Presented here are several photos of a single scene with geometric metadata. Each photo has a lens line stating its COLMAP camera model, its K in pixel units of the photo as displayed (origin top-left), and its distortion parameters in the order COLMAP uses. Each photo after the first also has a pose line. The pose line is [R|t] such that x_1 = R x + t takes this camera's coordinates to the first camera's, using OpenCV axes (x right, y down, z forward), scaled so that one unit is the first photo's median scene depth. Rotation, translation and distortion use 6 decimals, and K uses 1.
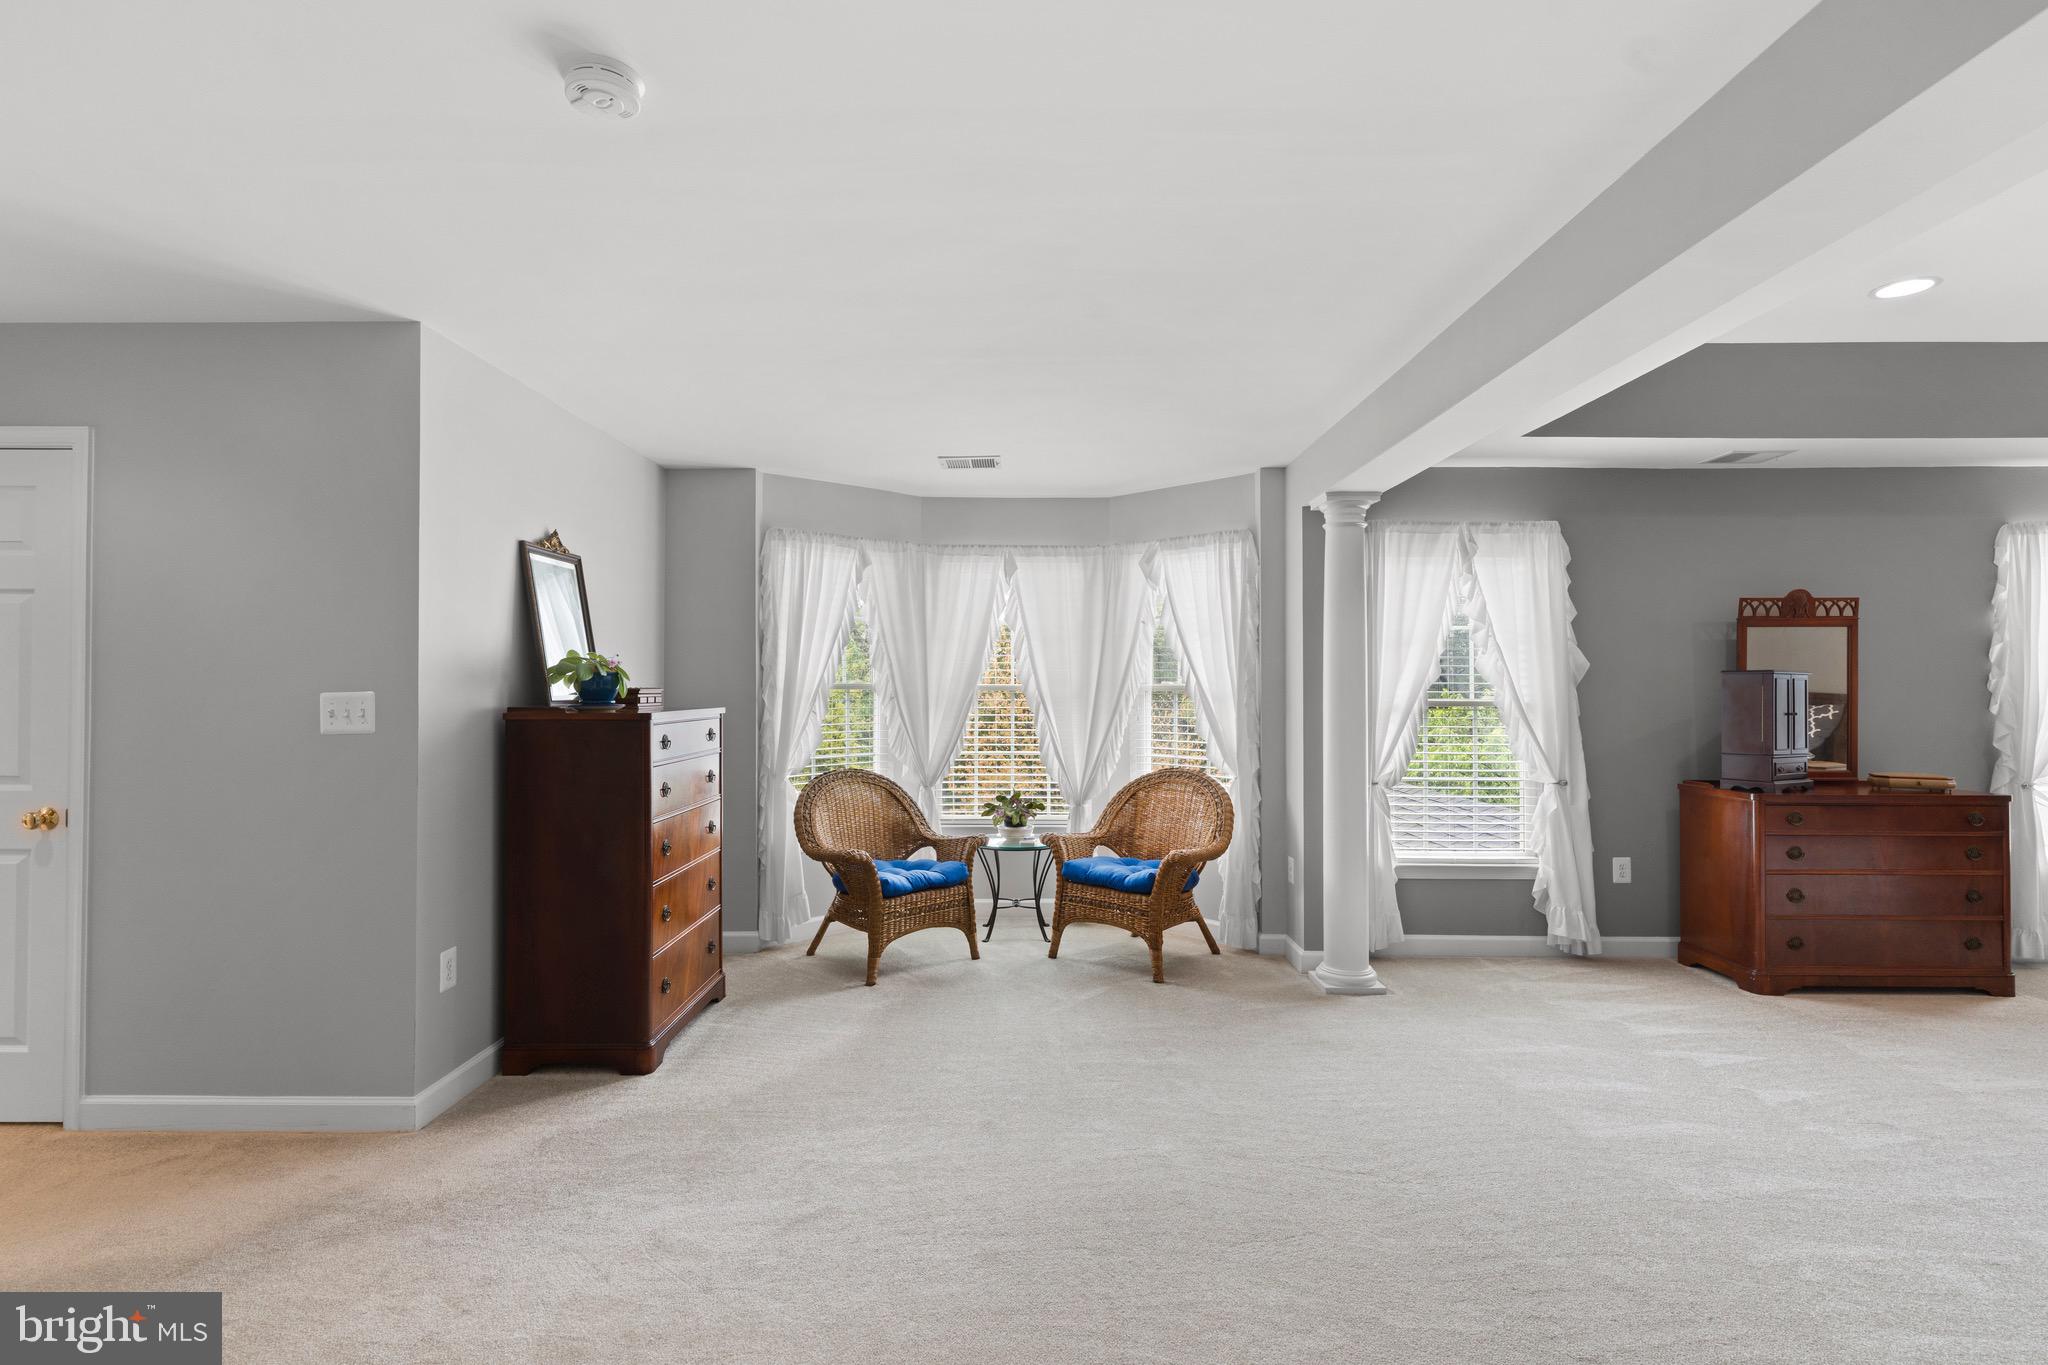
lens RADIAL K [[973.8, 0, 1016.6], [0, 973.8, 672.7], [0, 0, 1]] dist [-0.000088, 0.000307]
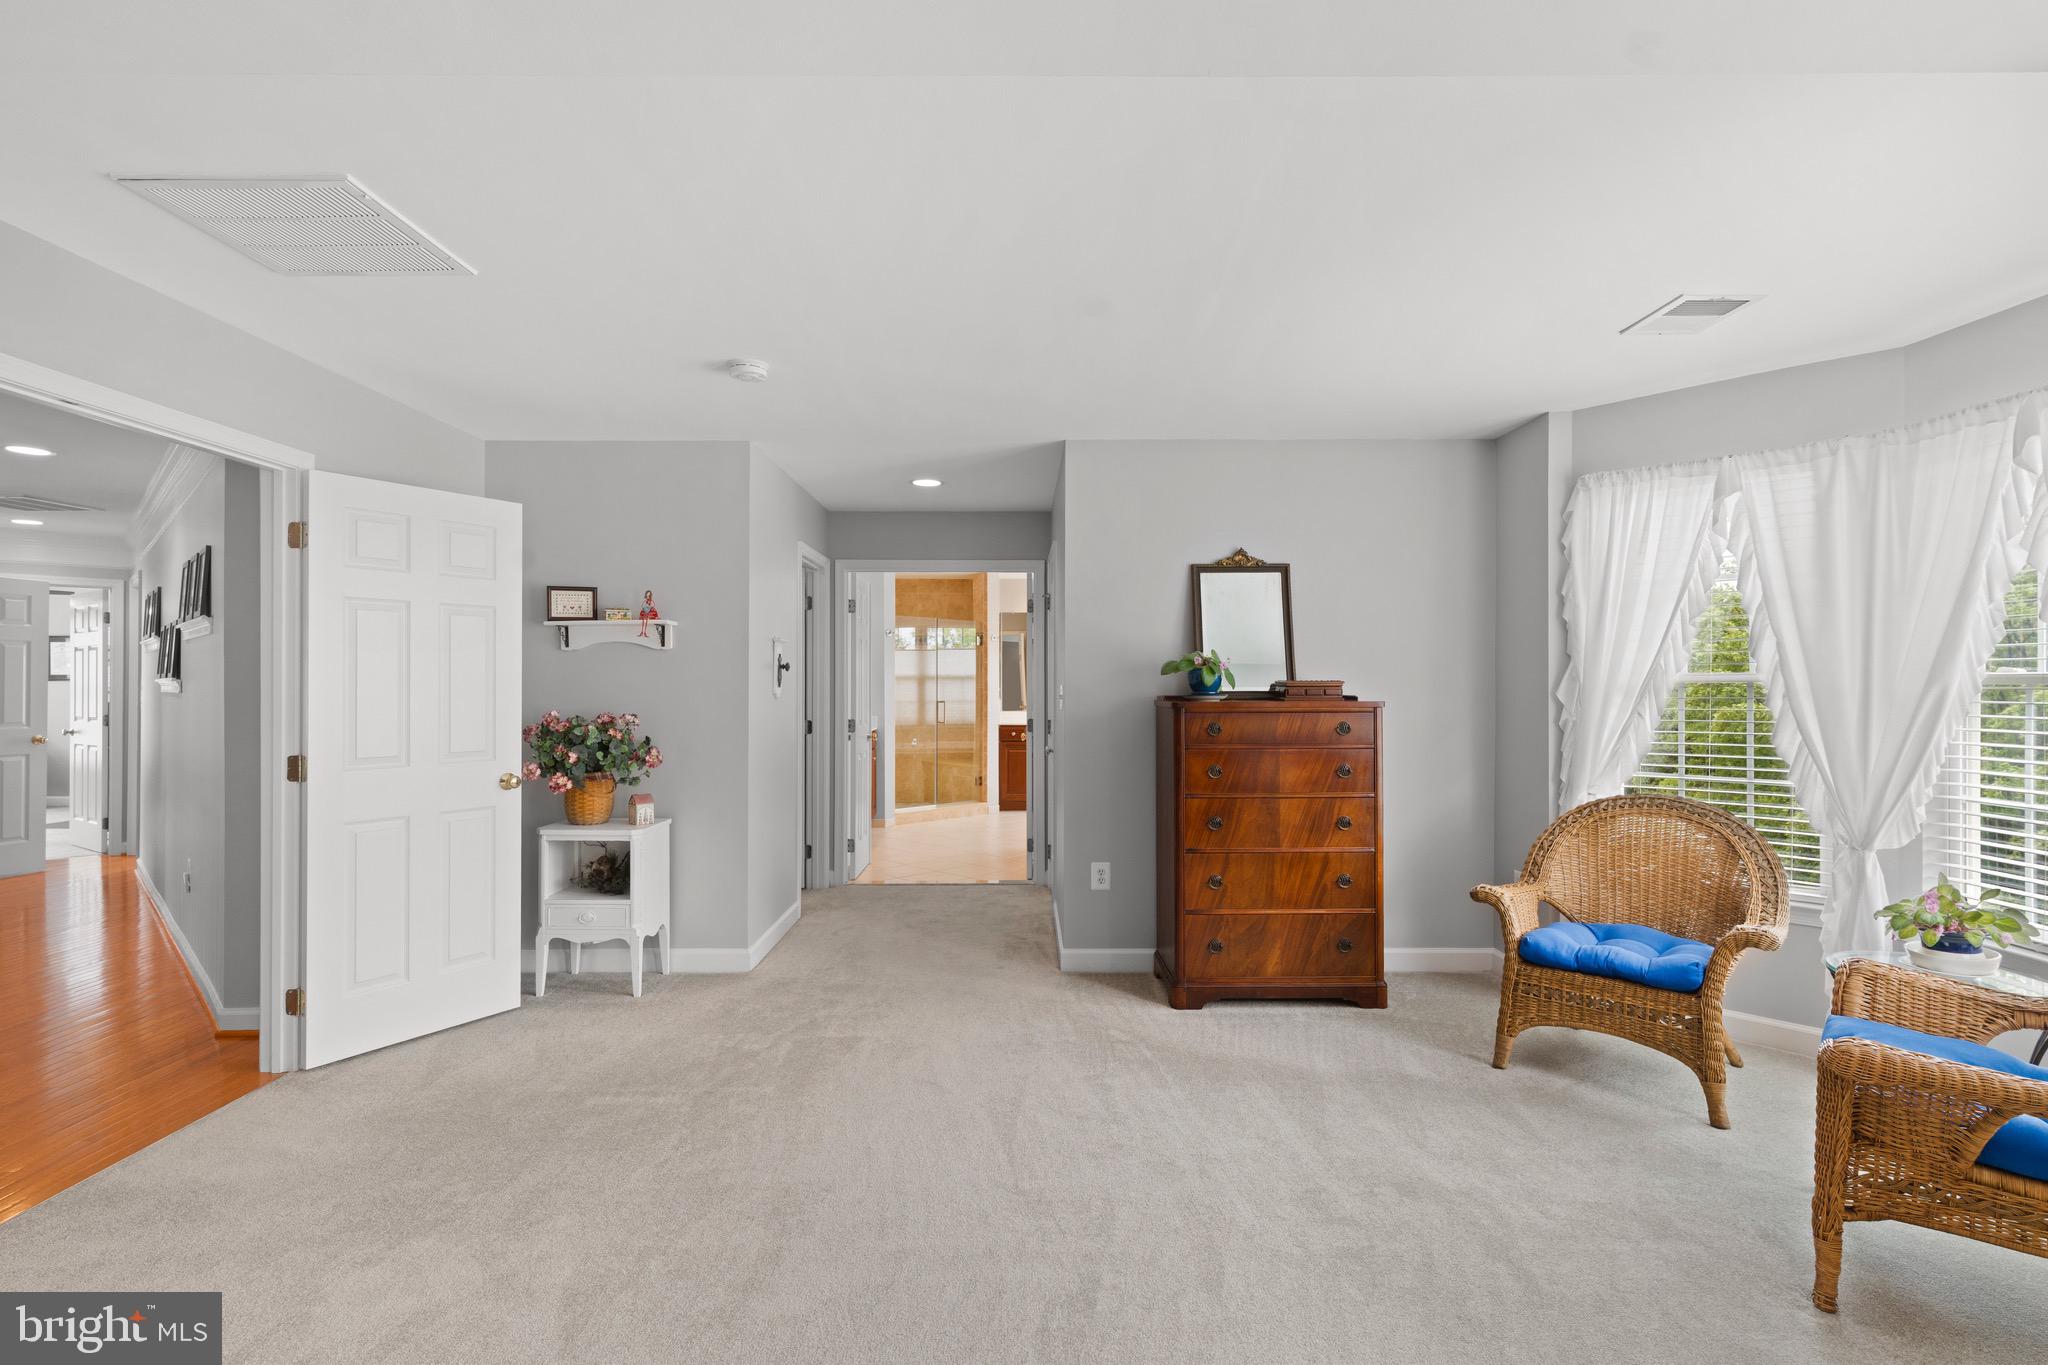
lens RADIAL K [[973.8, 0, 1016.6], [0, 973.8, 672.7], [0, 0, 1]] dist [-0.000088, 0.000307]
pose [[0.015319, -0.011013, -0.999822, 0.785693], [0.015288, 0.999825, -0.010779, 0.016041], [0.999766, -0.015120, 0.015485, 0.784130]]
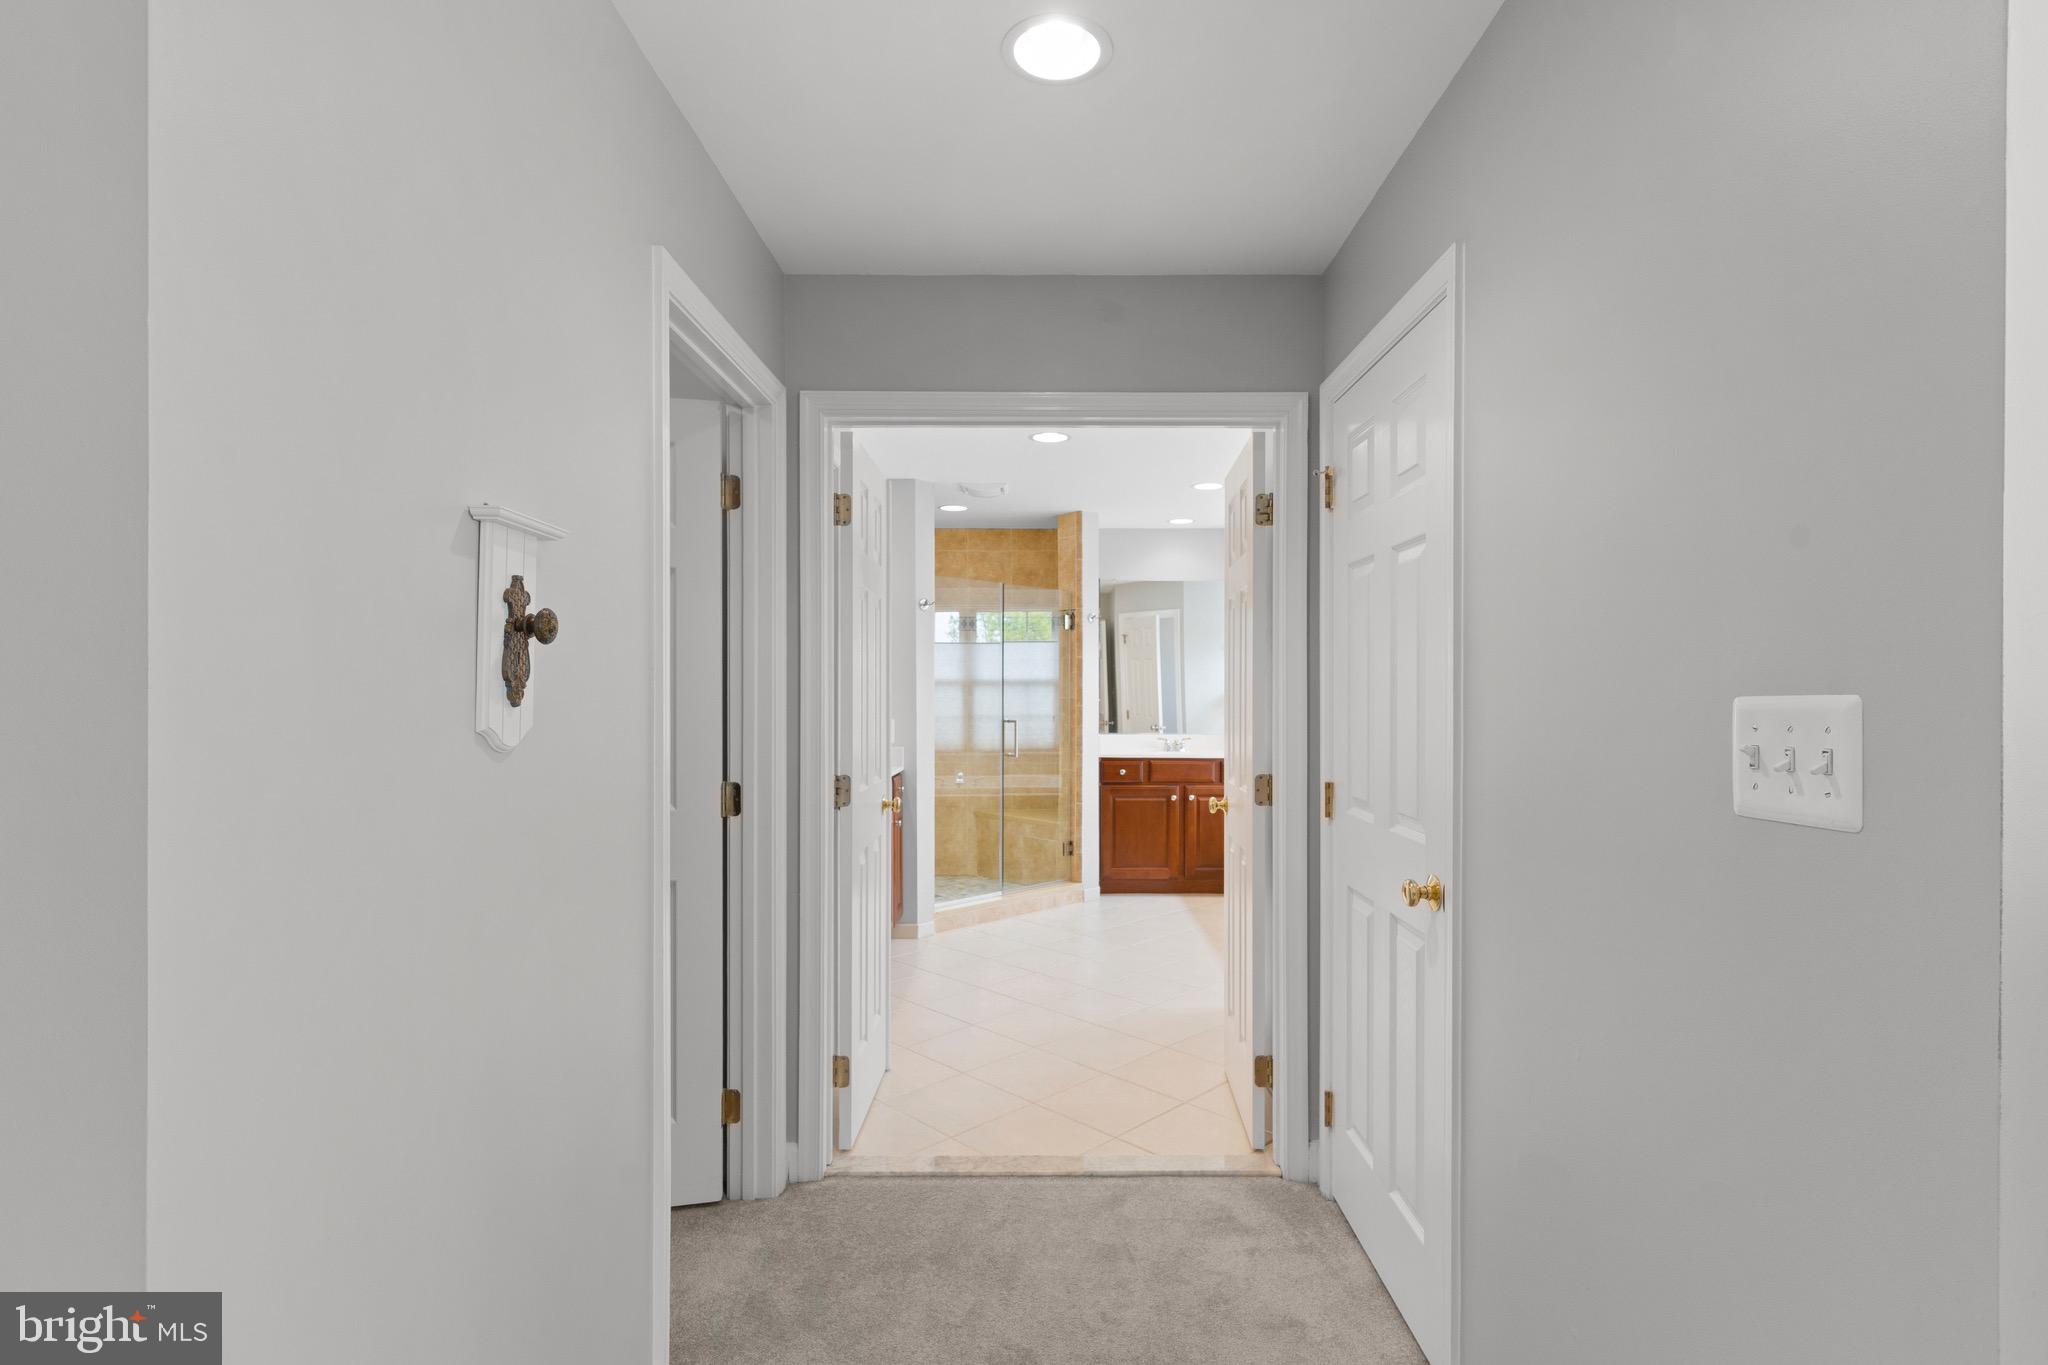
lens RADIAL K [[961.4, 0, 1024.0], [0, 961.4, 682.5], [0, 0, 1]] dist [-0.000478, 0.000035]
pose [[-0.005905, -0.008083, -0.999950, -0.319592], [0.014181, 0.999866, -0.008166, 0.013017], [0.999882, -0.014229, -0.005790, 0.647723]]
